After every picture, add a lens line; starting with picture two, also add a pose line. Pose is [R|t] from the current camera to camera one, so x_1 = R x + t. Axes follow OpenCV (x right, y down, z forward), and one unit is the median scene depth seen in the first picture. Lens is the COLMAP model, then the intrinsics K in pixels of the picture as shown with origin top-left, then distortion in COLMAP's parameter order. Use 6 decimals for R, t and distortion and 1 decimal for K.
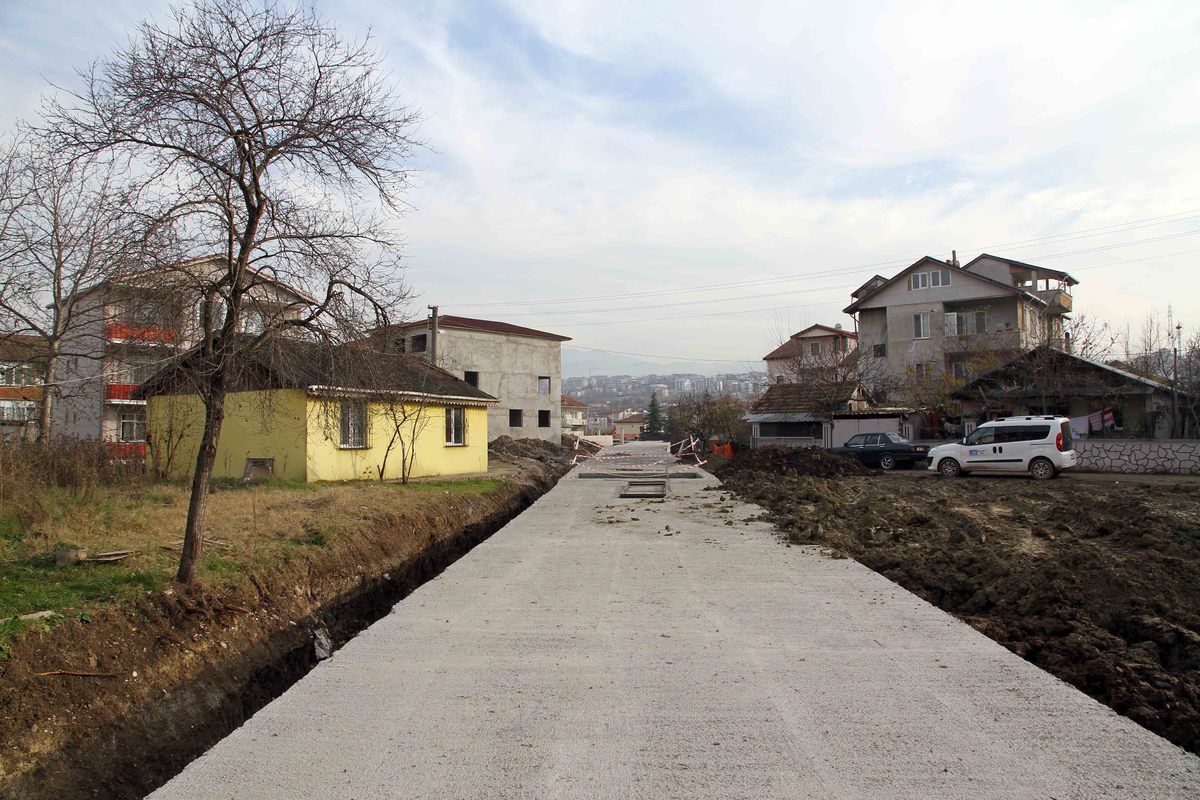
lens RADIAL K [[833.4, 0, 597.4], [0, 833.4, 399.2], [0, 0, 1]] dist [-0.098746, 0.081094]
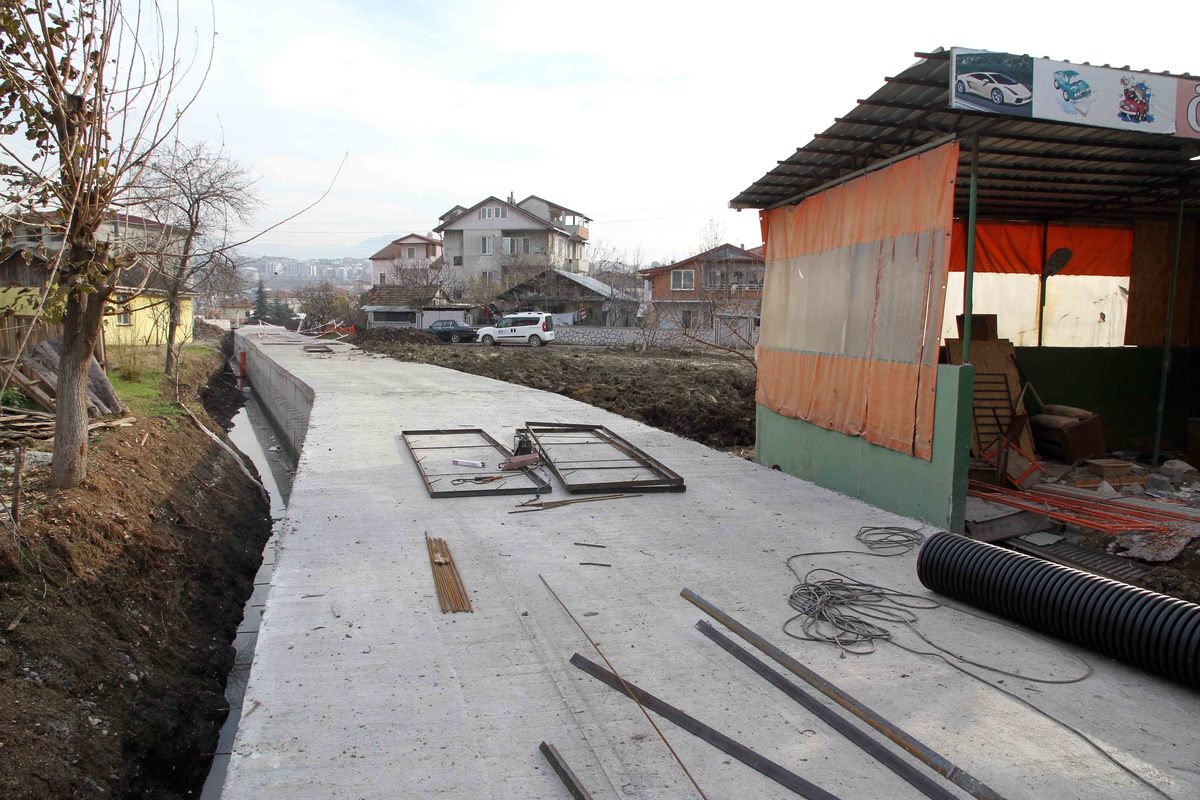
lens RADIAL K [[833.4, 0, 597.4], [0, 833.4, 399.2], [0, 0, 1]] dist [-0.098746, 0.081094]
pose [[0.886764, -0.024069, 0.461595, -0.100516], [-0.038632, 0.991290, 0.125904, -0.013360], [-0.460605, -0.129480, 0.878110, -0.369031]]
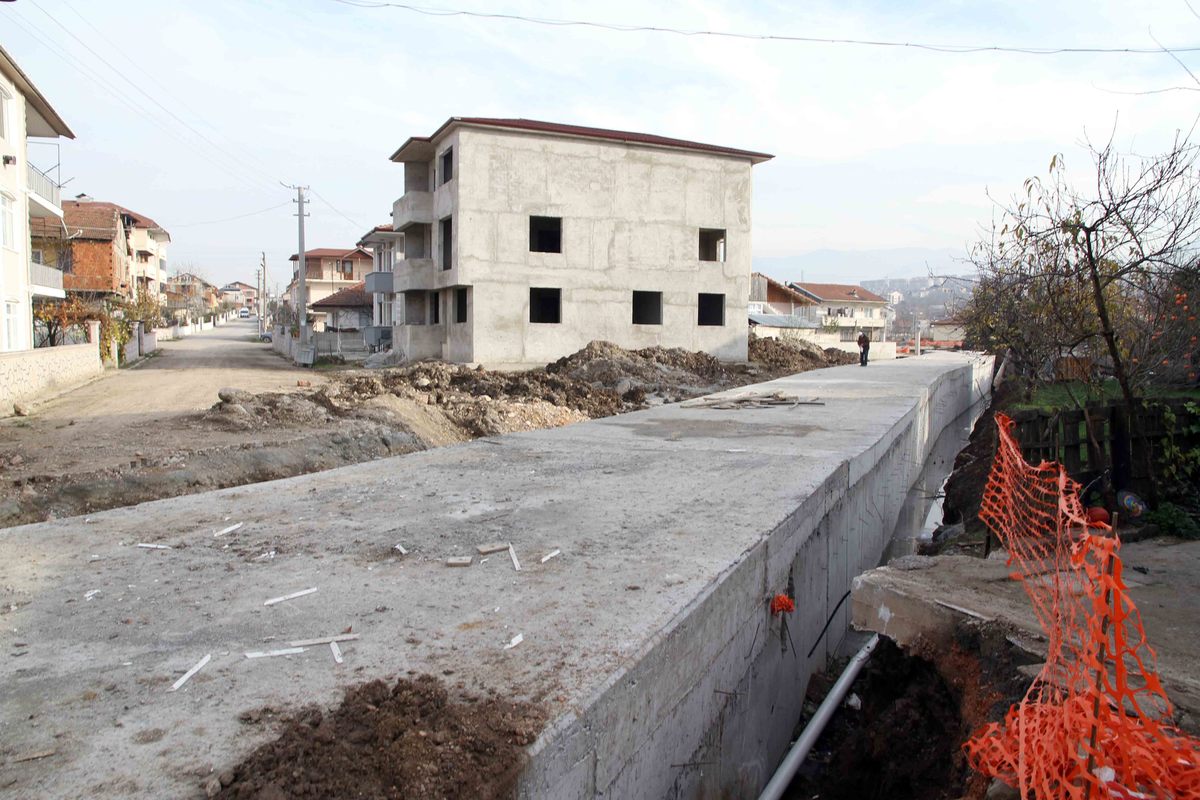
lens RADIAL K [[833.4, 0, 597.4], [0, 833.4, 399.2], [0, 0, 1]] dist [-0.098746, 0.081094]
pose [[0.921124, 0.039865, -0.387222, 0.082064], [0.005854, 0.993211, 0.116177, 0.019795], [0.389225, -0.109280, 0.914638, 0.528770]]
